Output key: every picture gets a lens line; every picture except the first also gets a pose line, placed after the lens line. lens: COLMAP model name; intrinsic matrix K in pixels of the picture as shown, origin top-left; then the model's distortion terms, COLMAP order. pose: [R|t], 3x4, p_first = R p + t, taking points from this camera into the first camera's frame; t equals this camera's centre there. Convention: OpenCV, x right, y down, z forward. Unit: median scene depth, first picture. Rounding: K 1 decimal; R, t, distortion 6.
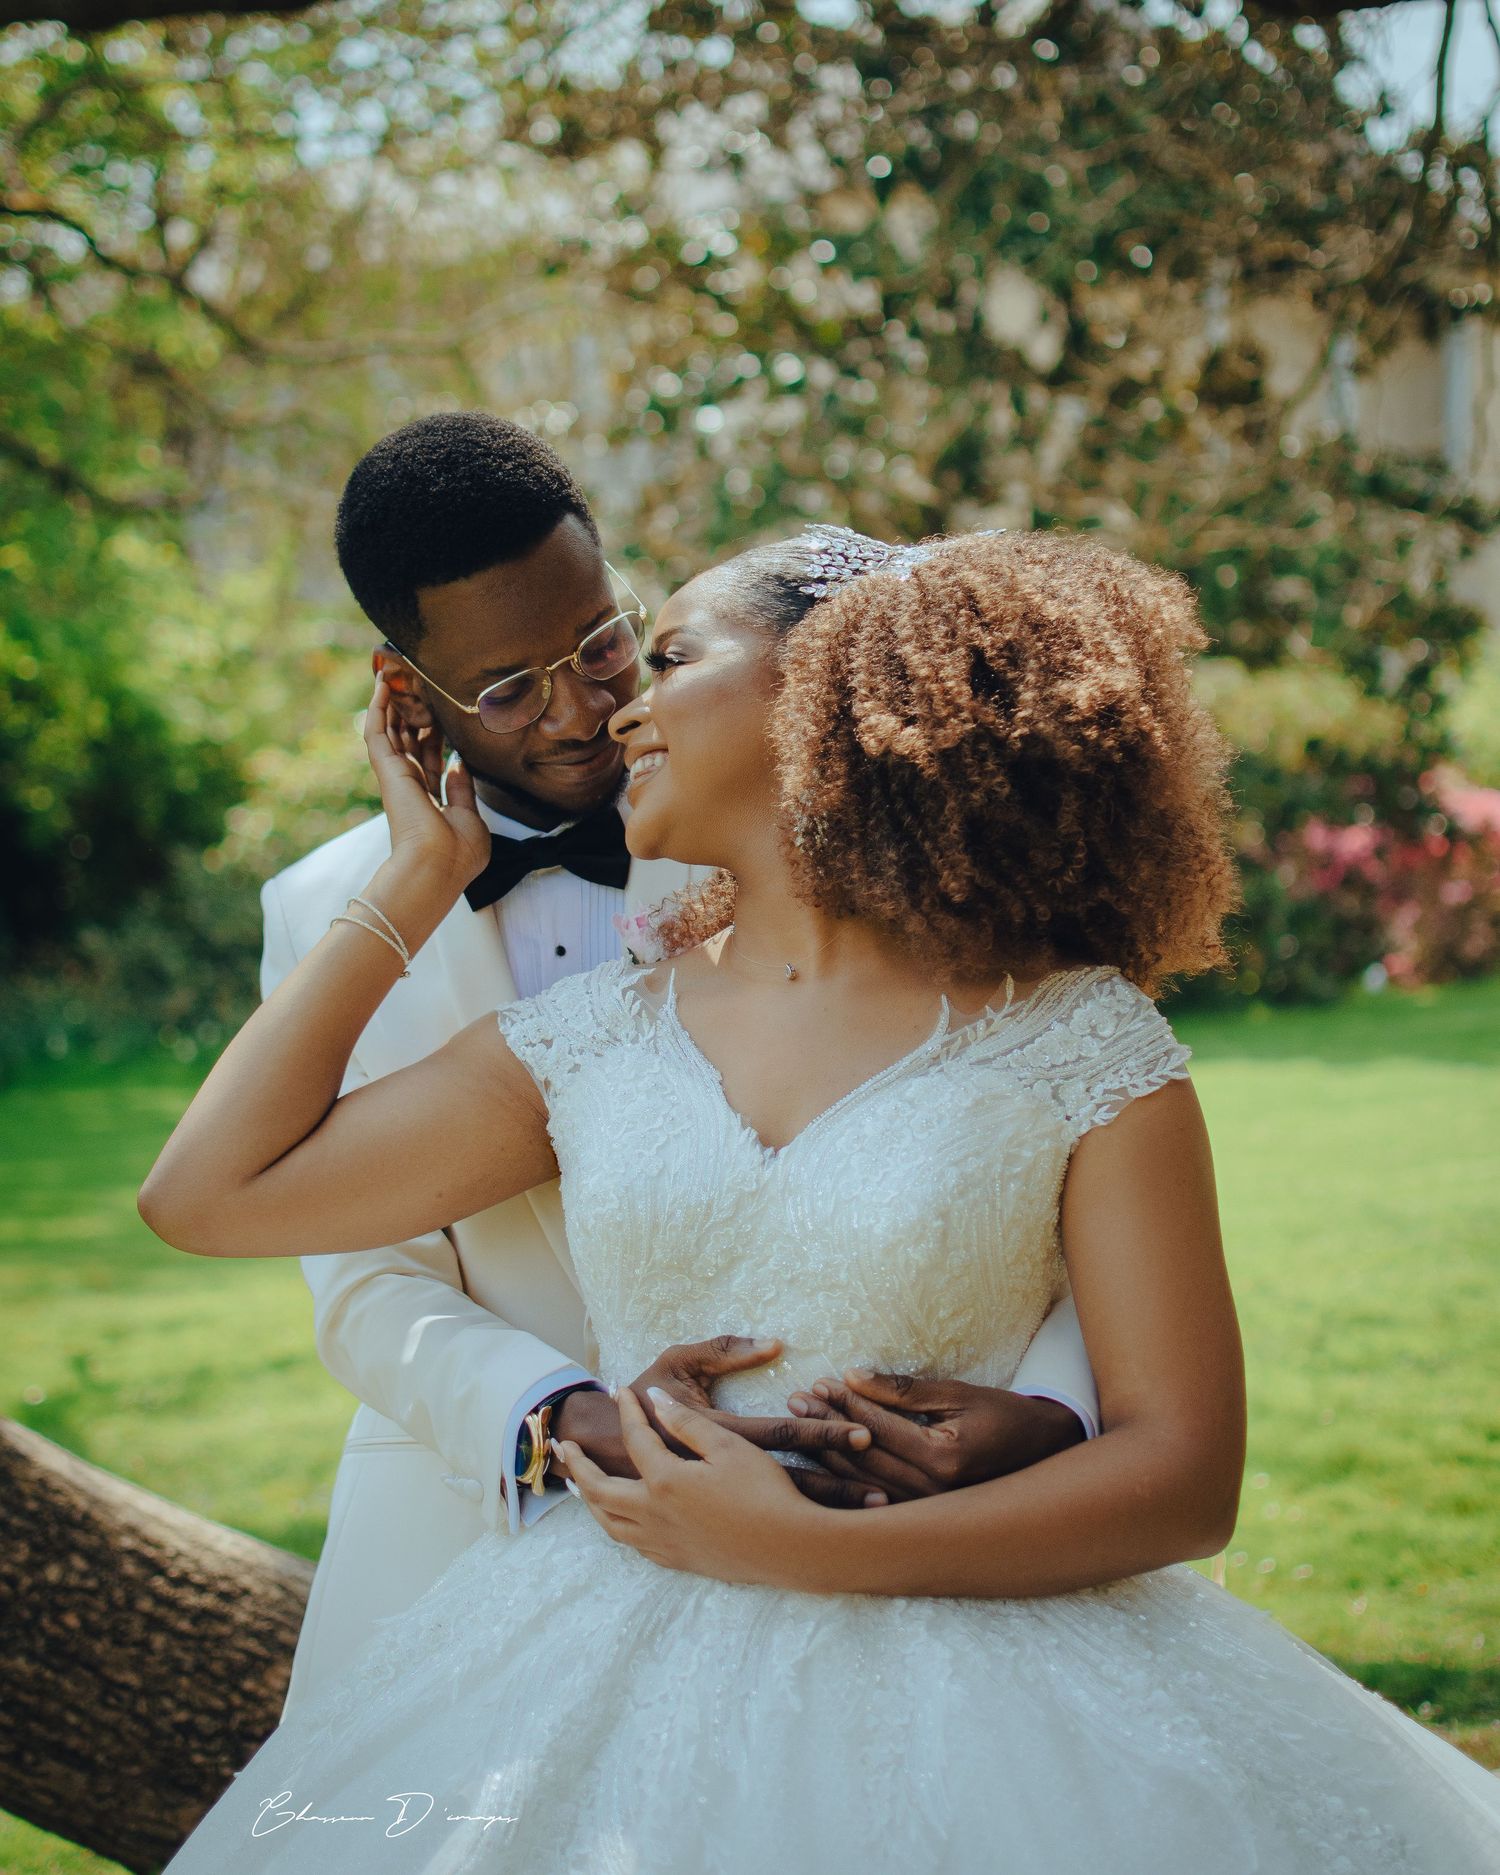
lens RADIAL K [[3325.7, 0, 750.0], [0, 3325.7, 937.5], [0, 0, 1]] dist [-0.013139, 0.002526]
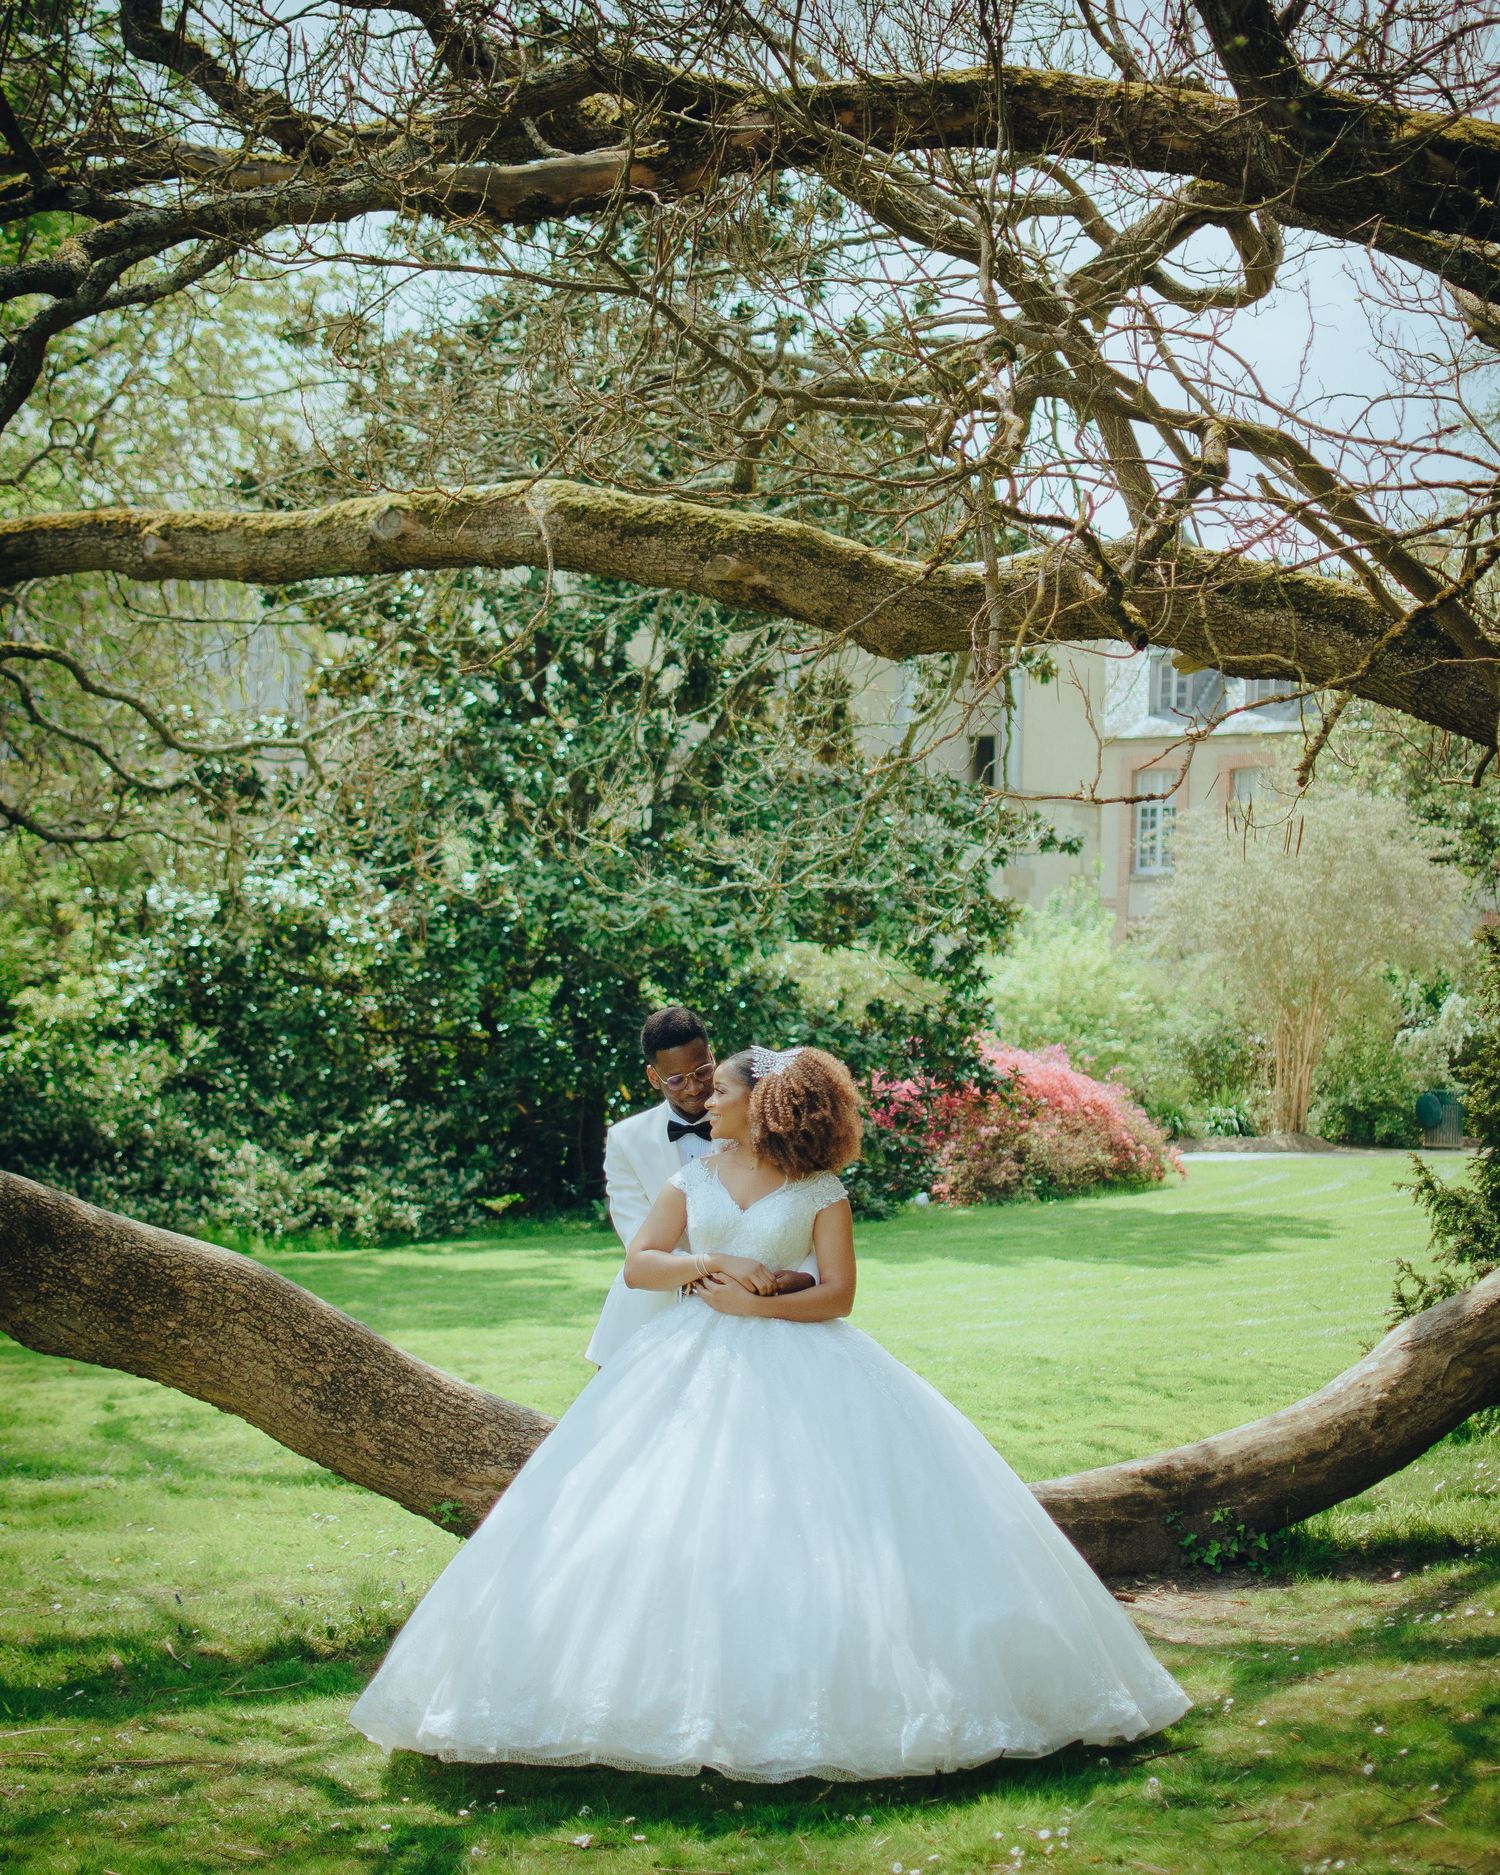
lens RADIAL K [[3325.7, 0, 750.0], [0, 3325.7, 937.5], [0, 0, 1]] dist [-0.013139, 0.002526]
pose [[0.991085, 0.034791, 0.128607, -0.039743], [-0.026315, 0.997404, -0.067031, 0.000067], [-0.130605, 0.063049, 0.989428, -0.234386]]
